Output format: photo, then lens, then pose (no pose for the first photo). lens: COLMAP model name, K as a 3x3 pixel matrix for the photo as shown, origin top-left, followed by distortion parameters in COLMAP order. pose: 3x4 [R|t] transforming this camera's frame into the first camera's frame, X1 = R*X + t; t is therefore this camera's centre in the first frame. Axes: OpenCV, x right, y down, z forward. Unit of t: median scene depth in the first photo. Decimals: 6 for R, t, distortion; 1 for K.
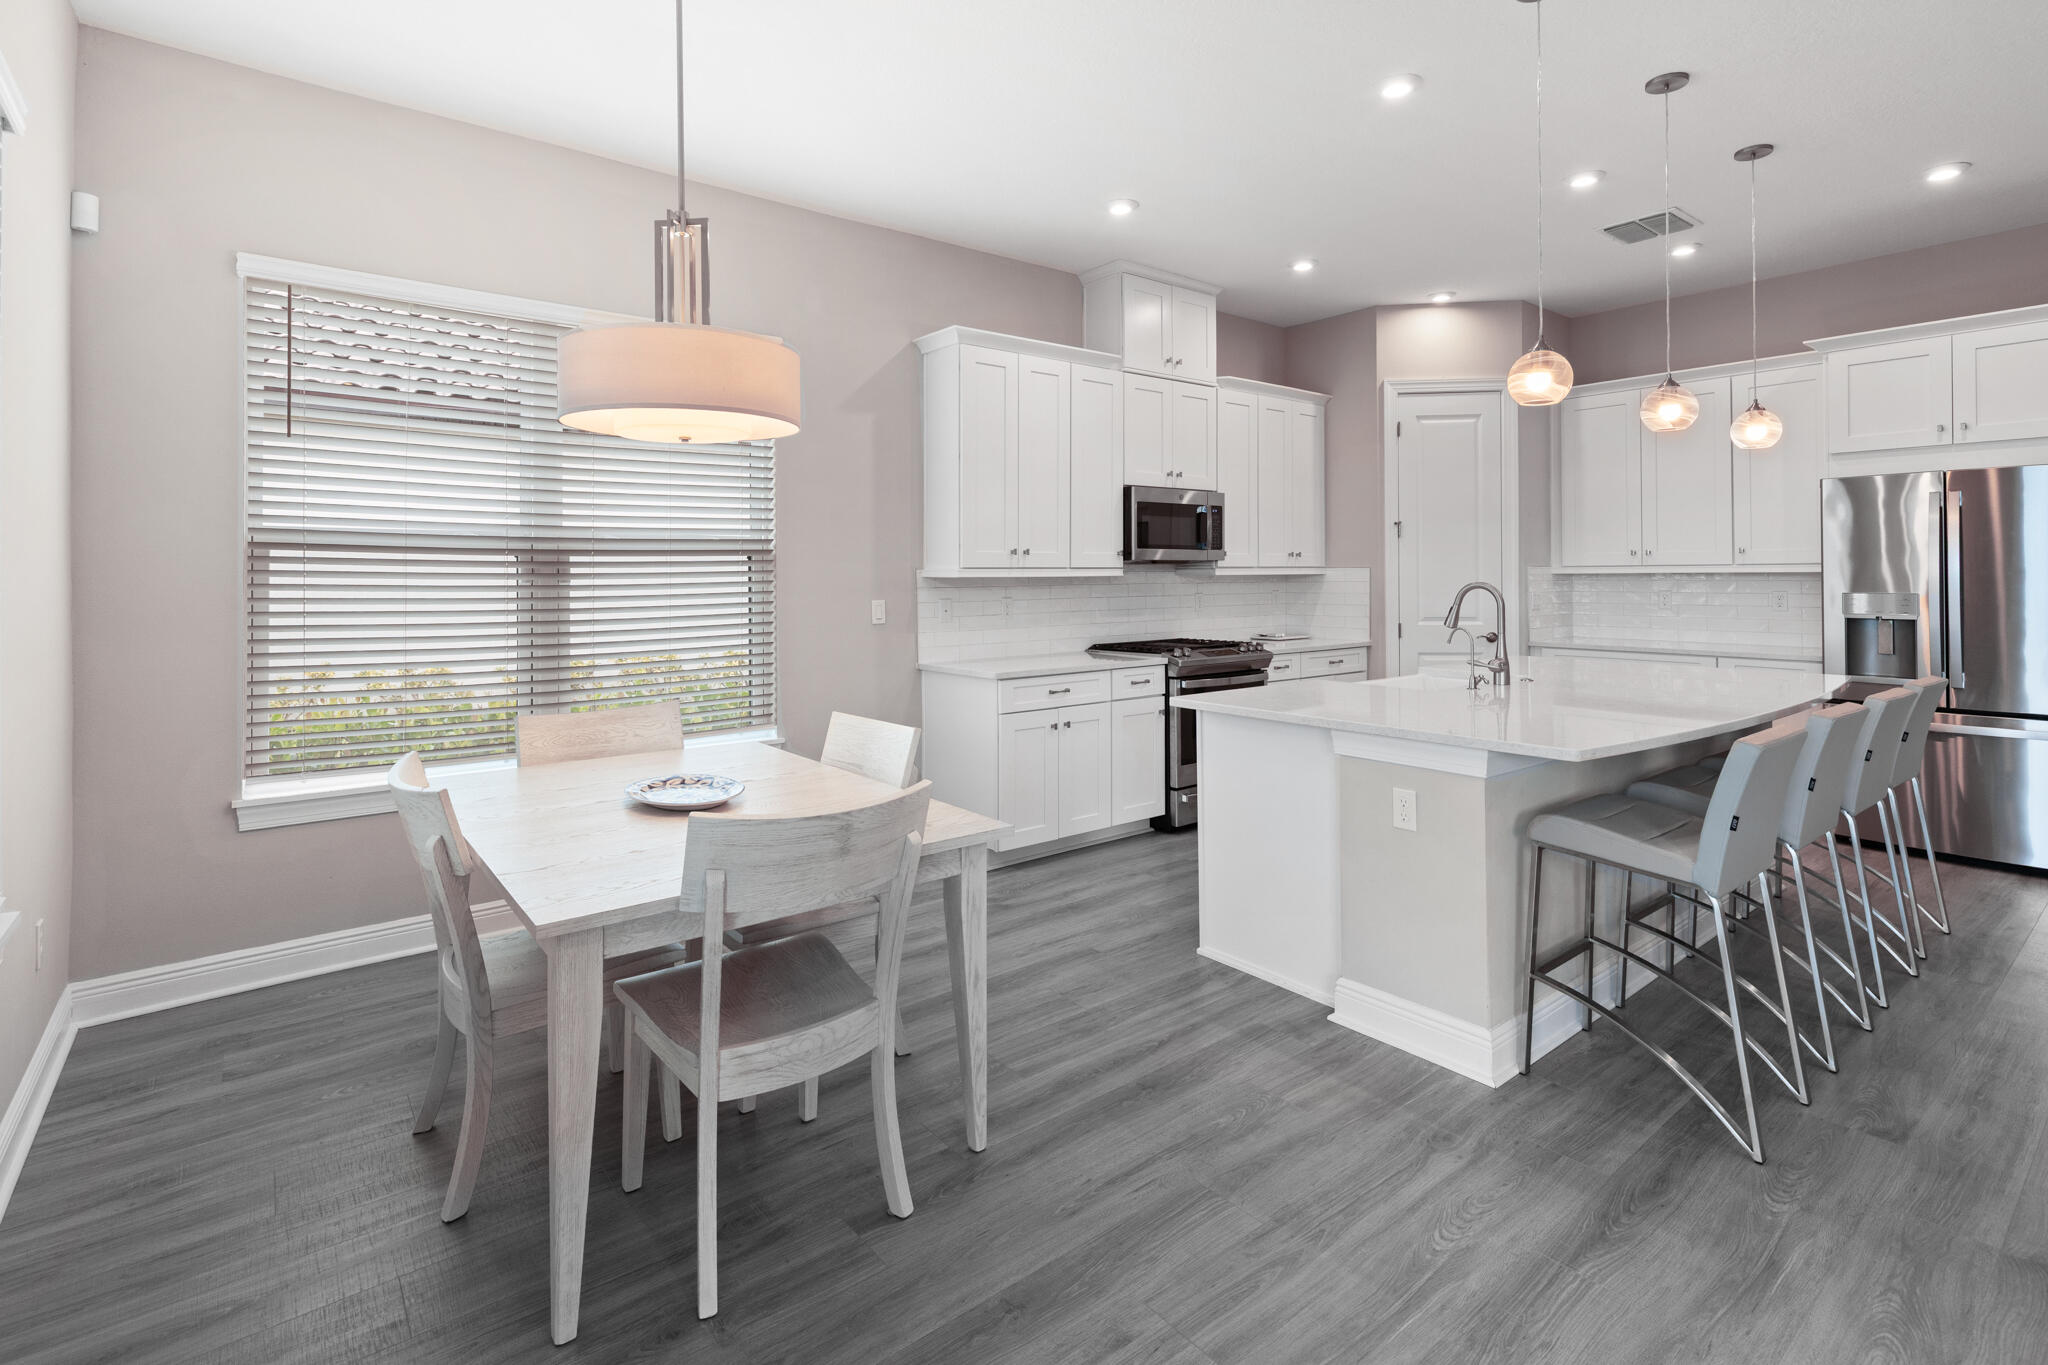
lens RADIAL K [[965.0, 0, 1013.1], [0, 965.0, 571.0], [0, 0, 1]] dist [0.006566, -0.001338]
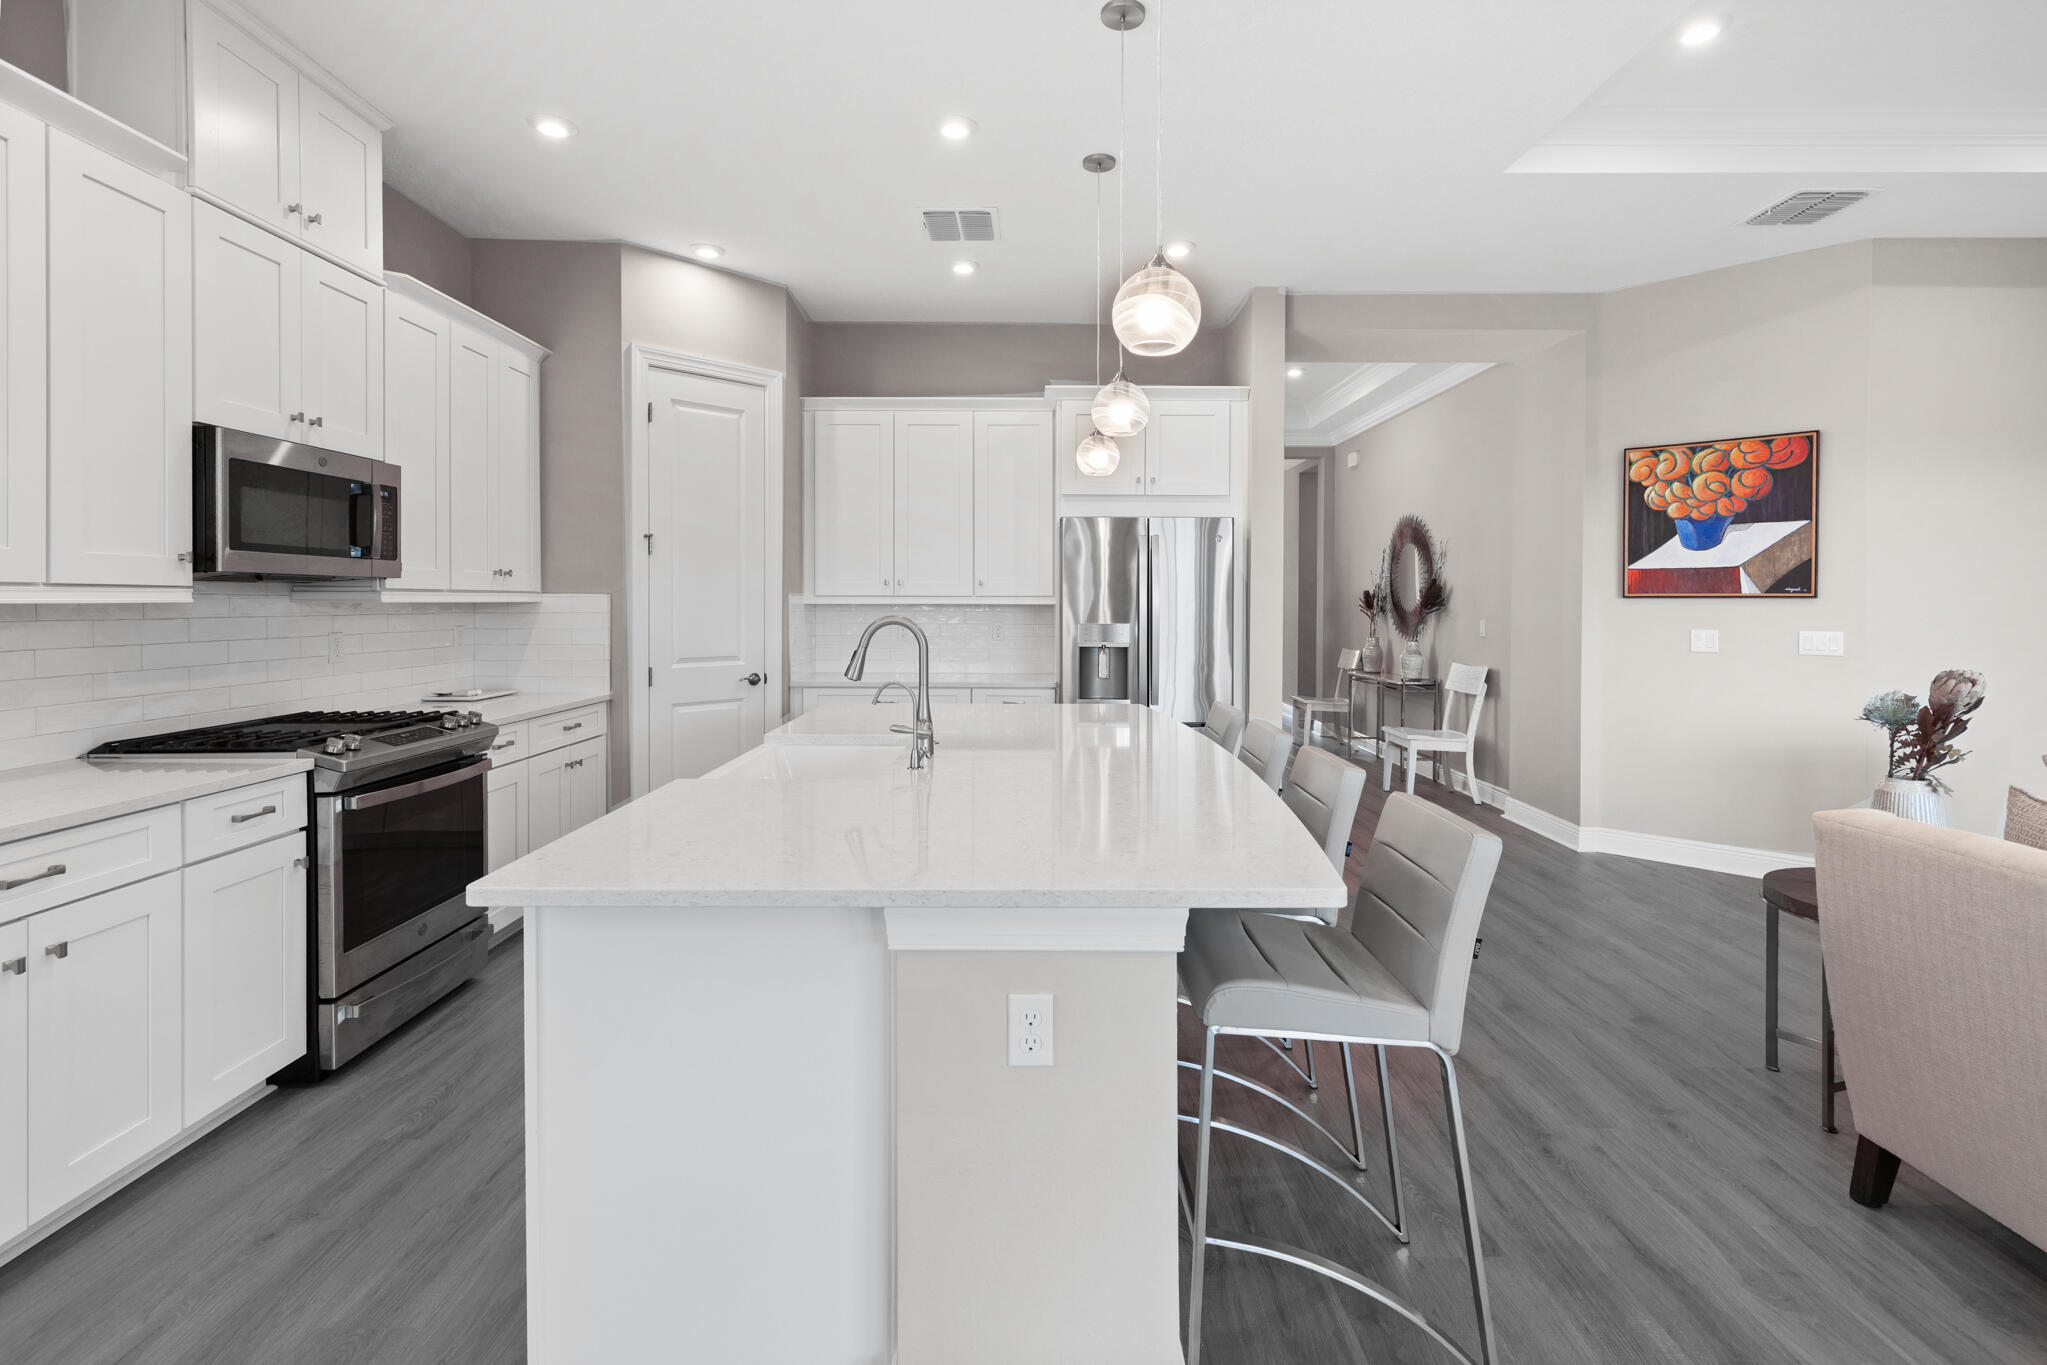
lens RADIAL K [[950.4, 0, 1033.0], [0, 950.4, 618.5], [0, 0, 1]] dist [0.004712, 0.000083]
pose [[0.609766, -0.005555, 0.792562, -0.012754], [-0.010434, 0.999833, 0.015034, 0.001186], [-0.792513, -0.017437, 0.609606, 0.340888]]
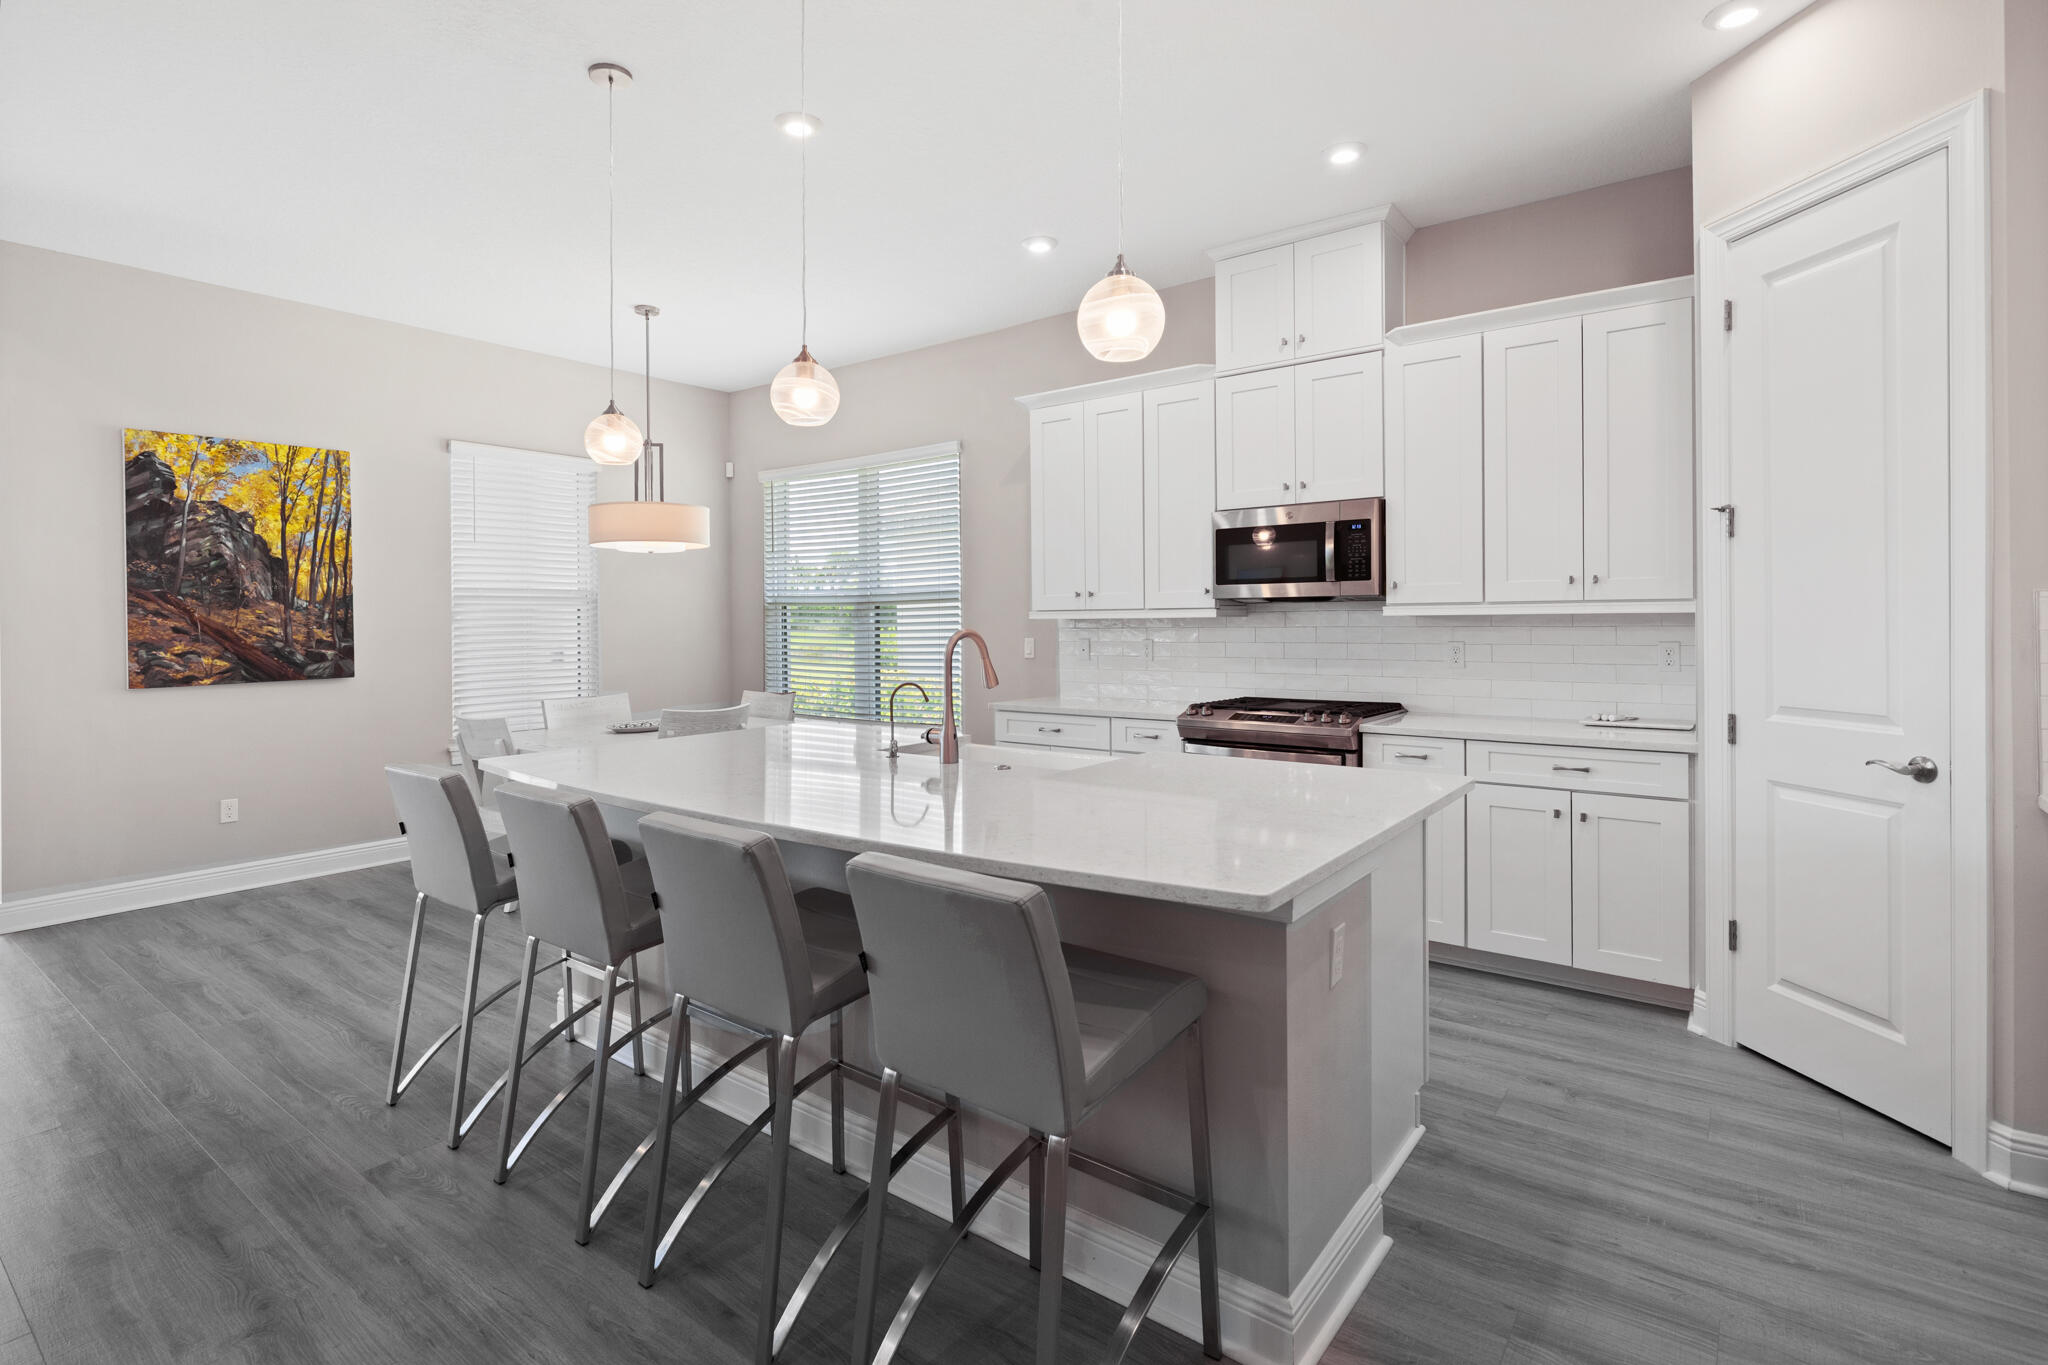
lens RADIAL K [[981.8, 0, 1020.6], [0, 981.8, 617.3], [0, 0, 1]] dist [-0.002868, 0.000006]
pose [[0.248225, 0.001994, -0.968700, 0.889634], [0.011538, 0.999921, 0.005015, -0.001299], [0.968634, -0.012422, 0.248182, 0.598305]]
